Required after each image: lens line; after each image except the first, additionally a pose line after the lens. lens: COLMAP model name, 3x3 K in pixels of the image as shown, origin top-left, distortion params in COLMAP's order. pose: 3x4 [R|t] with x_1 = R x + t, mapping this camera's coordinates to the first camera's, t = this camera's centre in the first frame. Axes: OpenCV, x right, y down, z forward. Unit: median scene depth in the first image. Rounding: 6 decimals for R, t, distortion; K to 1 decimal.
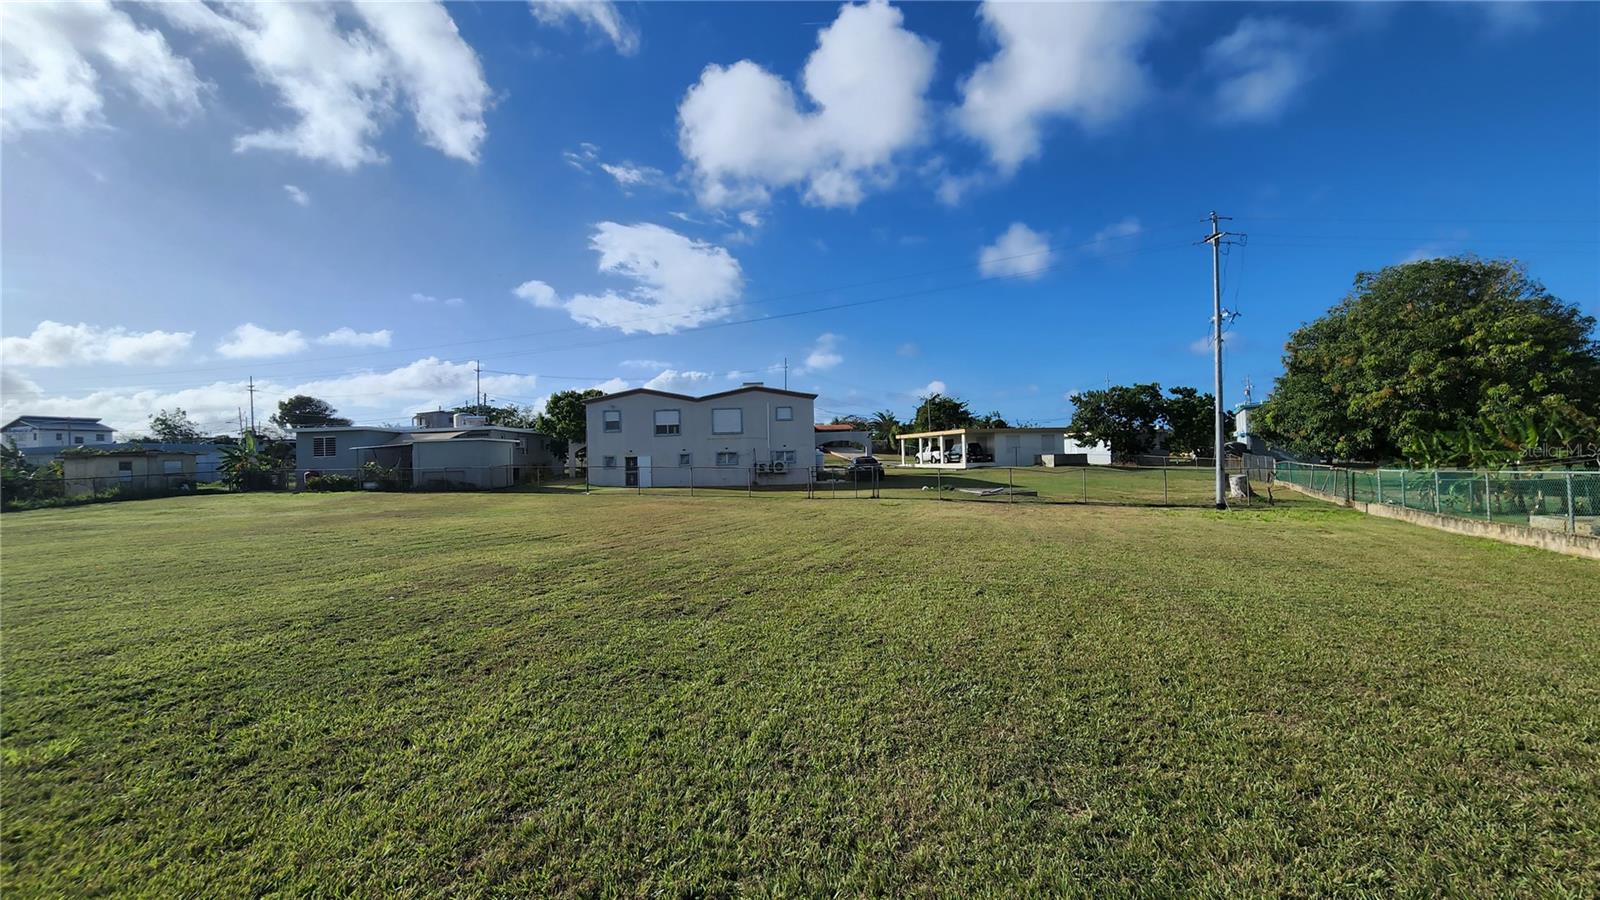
lens RADIAL K [[661.0, 0, 790.7], [0, 661.0, 453.0], [0, 0, 1]] dist [0.002289, -0.002609]
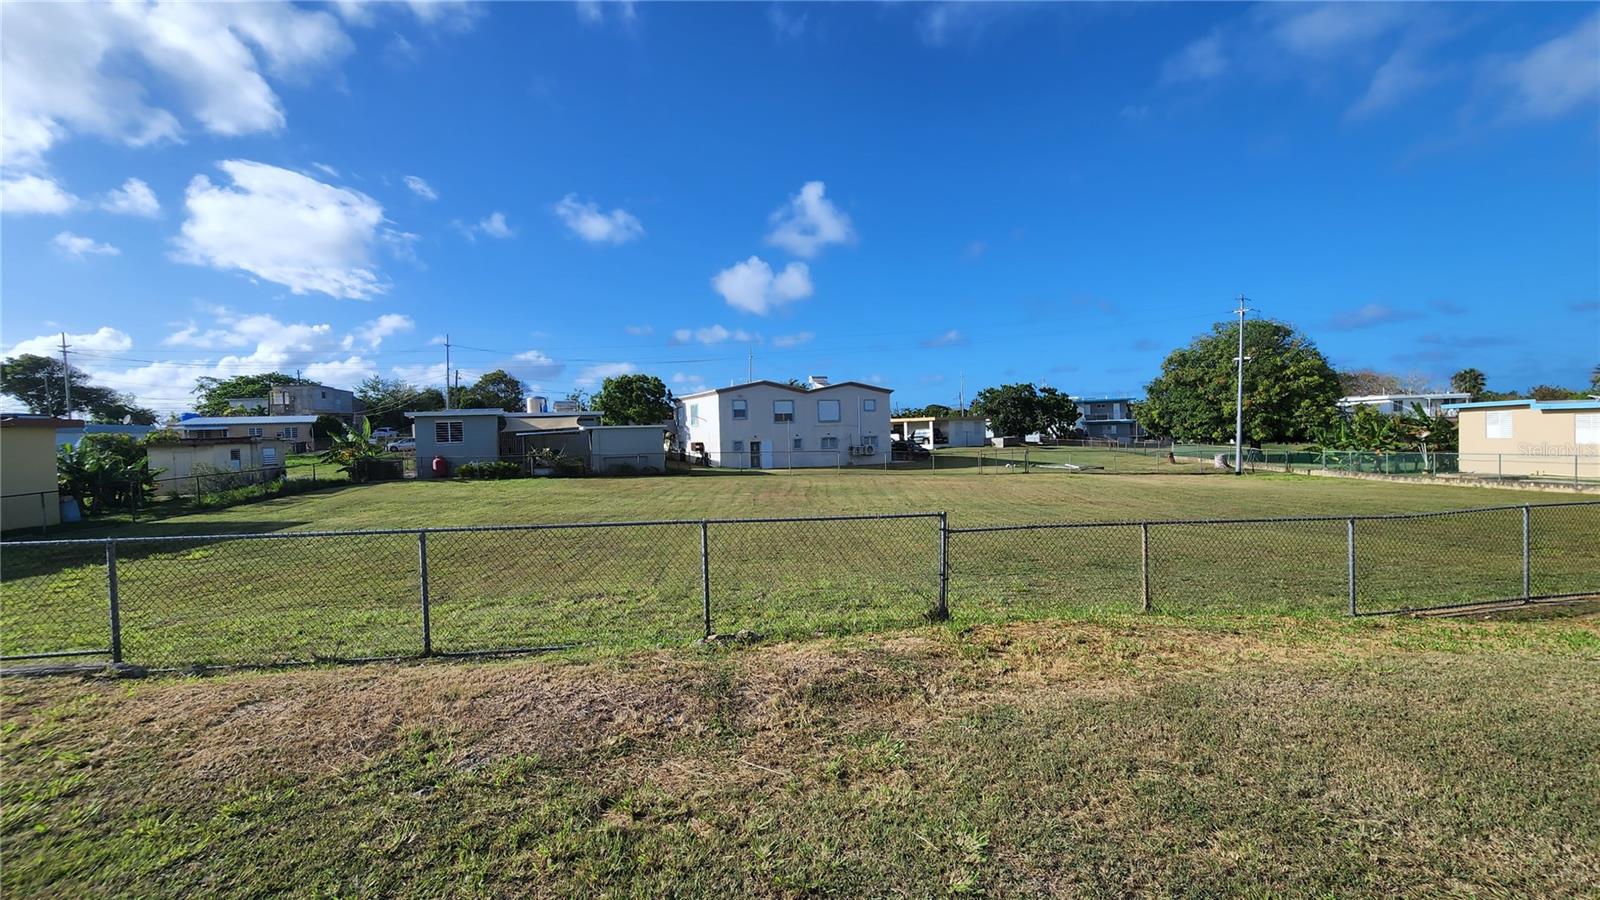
lens RADIAL K [[661.0, 0, 790.7], [0, 661.0, 453.0], [0, 0, 1]] dist [0.002289, -0.002609]
pose [[0.922580, -0.009574, 0.385686, -0.612933], [-0.003940, 0.999406, 0.034236, -0.013313], [-0.385785, -0.033105, 0.921995, -0.061432]]
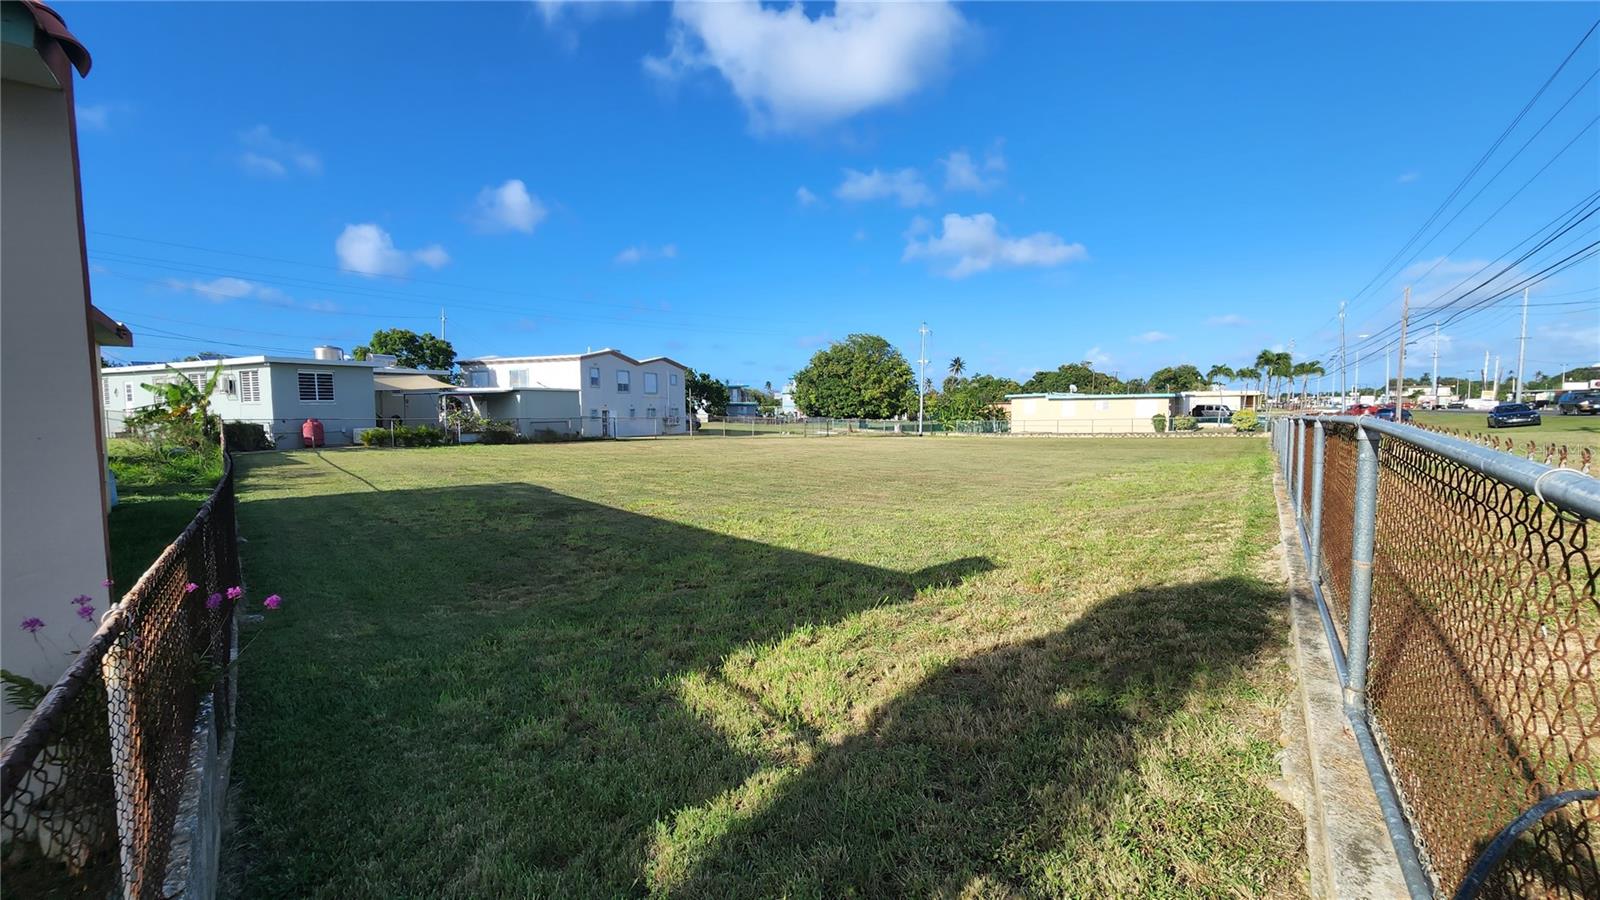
lens RADIAL K [[661.0, 0, 790.7], [0, 661.0, 453.0], [0, 0, 1]] dist [0.002289, -0.002609]
pose [[0.404832, -0.037414, 0.913625, -1.133848], [-0.014438, 0.998776, 0.047299, 0.020319], [-0.914277, -0.032339, 0.403797, 0.249635]]
